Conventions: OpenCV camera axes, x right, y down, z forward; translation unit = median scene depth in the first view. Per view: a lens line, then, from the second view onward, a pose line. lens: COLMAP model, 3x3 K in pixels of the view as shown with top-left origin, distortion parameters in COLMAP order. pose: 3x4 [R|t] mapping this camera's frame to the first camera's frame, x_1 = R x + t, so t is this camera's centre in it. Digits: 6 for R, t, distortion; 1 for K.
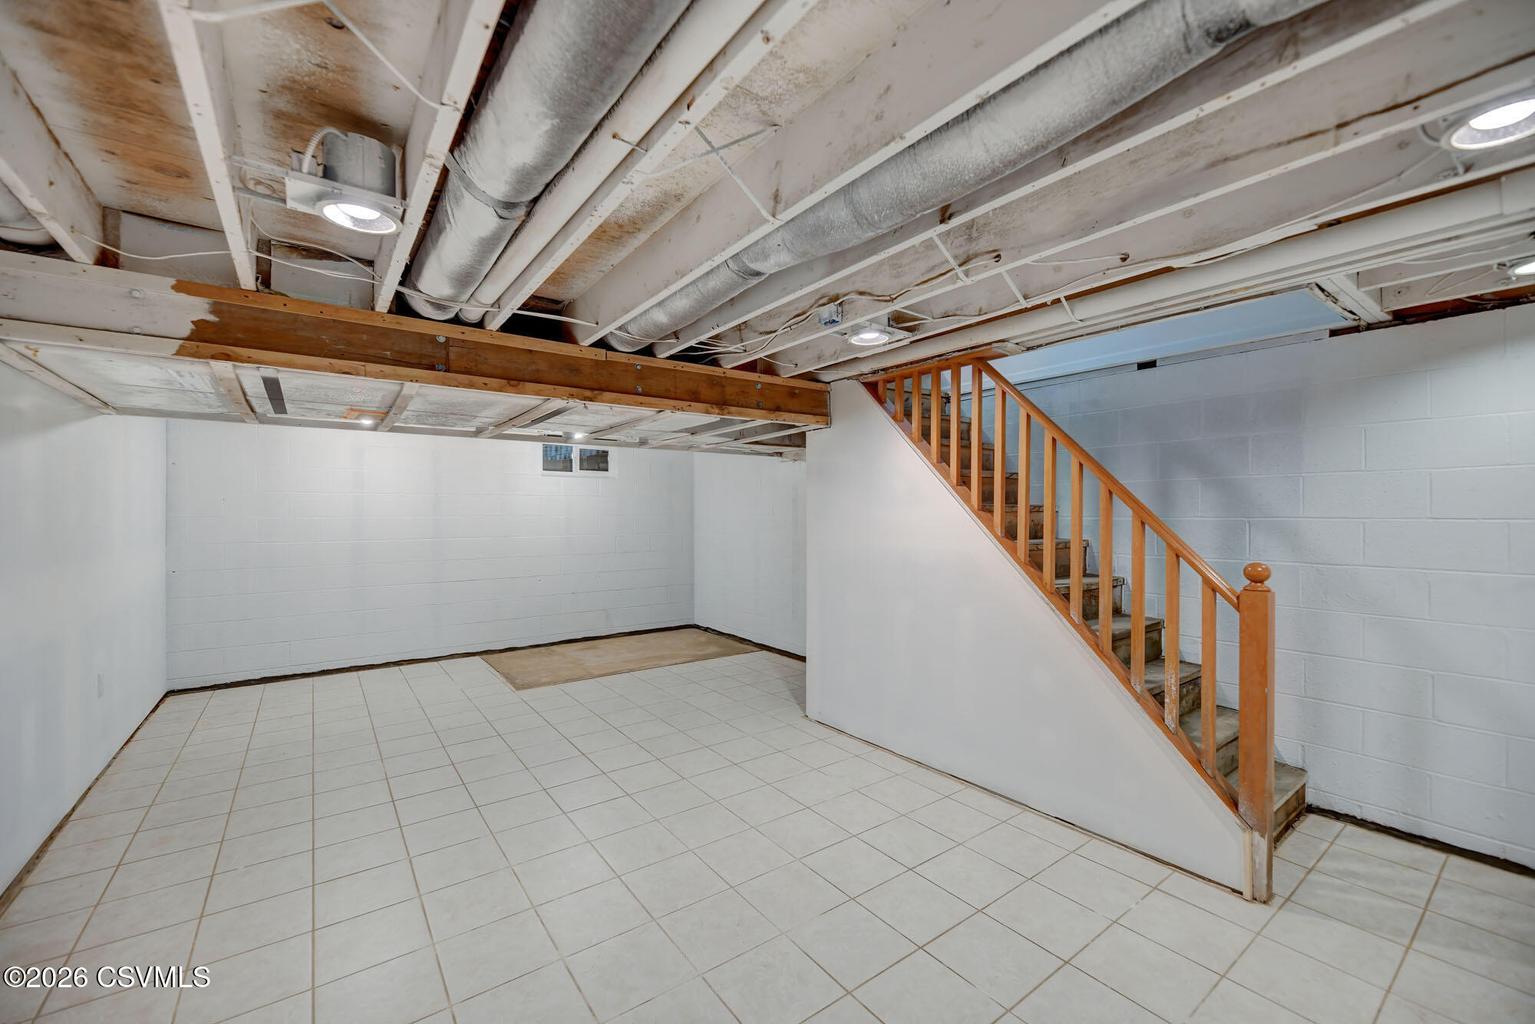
lens RADIAL K [[626.5, 0, 770.7], [0, 626.5, 511.4], [0, 0, 1]] dist [0.001255, -0.005561]
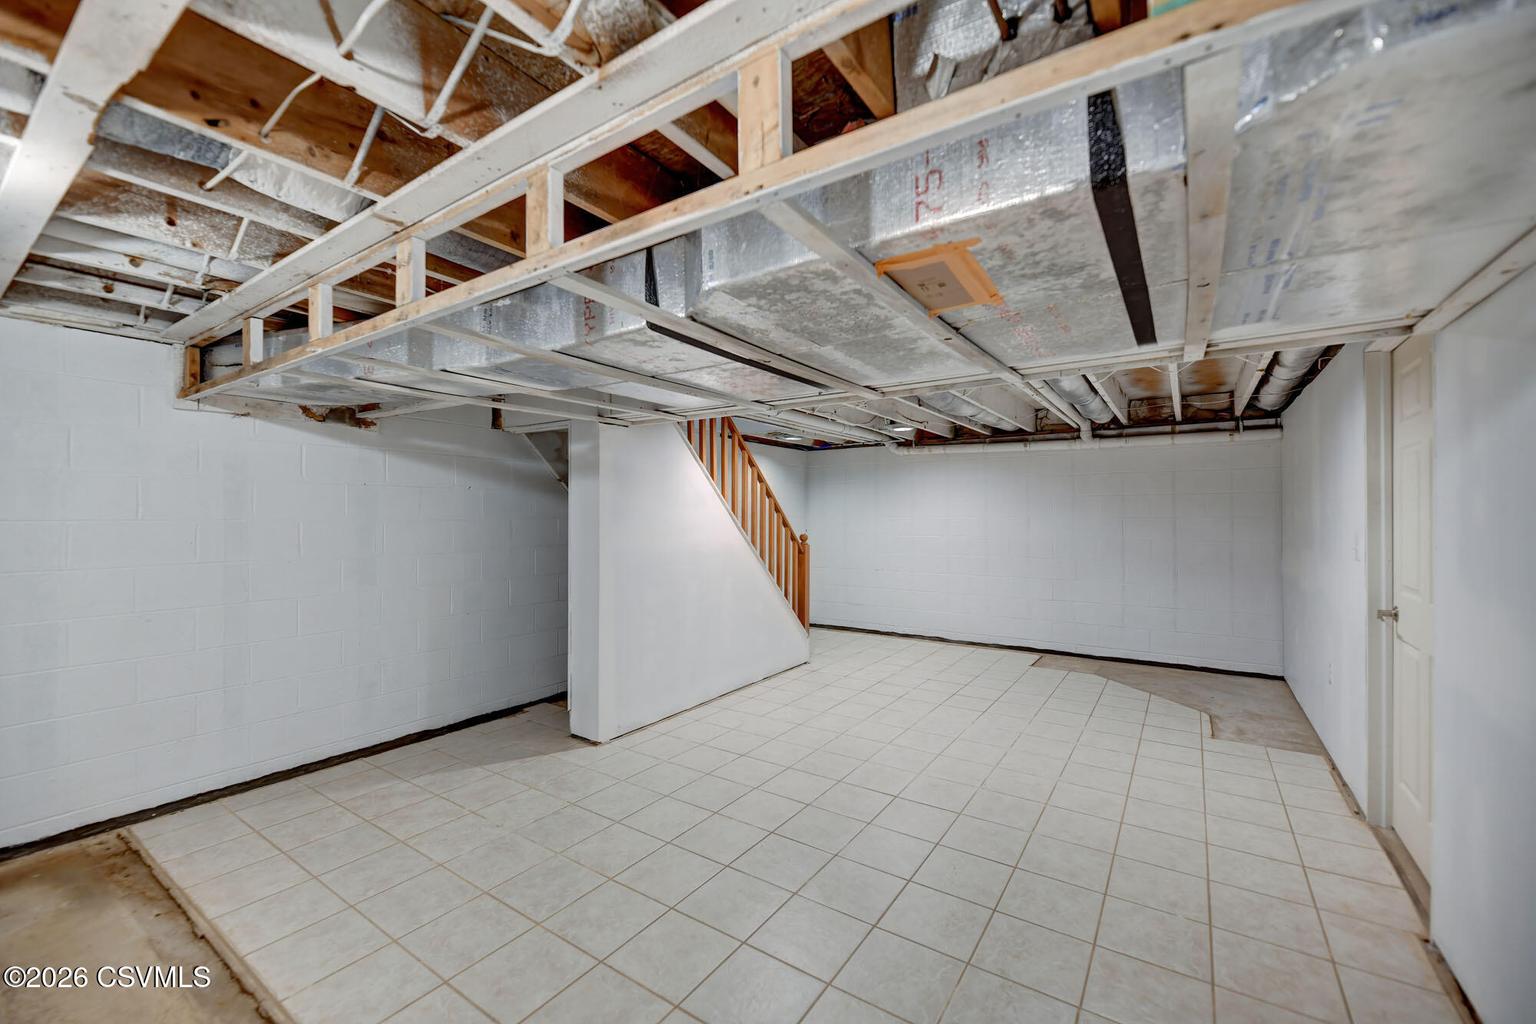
lens RADIAL K [[626.9, 0, 771.2], [0, 626.9, 511.4], [0, 0, 1]] dist [0.001255, -0.005561]
pose [[-0.335365, 0.004127, 0.942079, -0.910202], [0.003644, 0.999989, -0.003084, 0.002037], [-0.942081, 0.002399, -0.335376, 1.127333]]
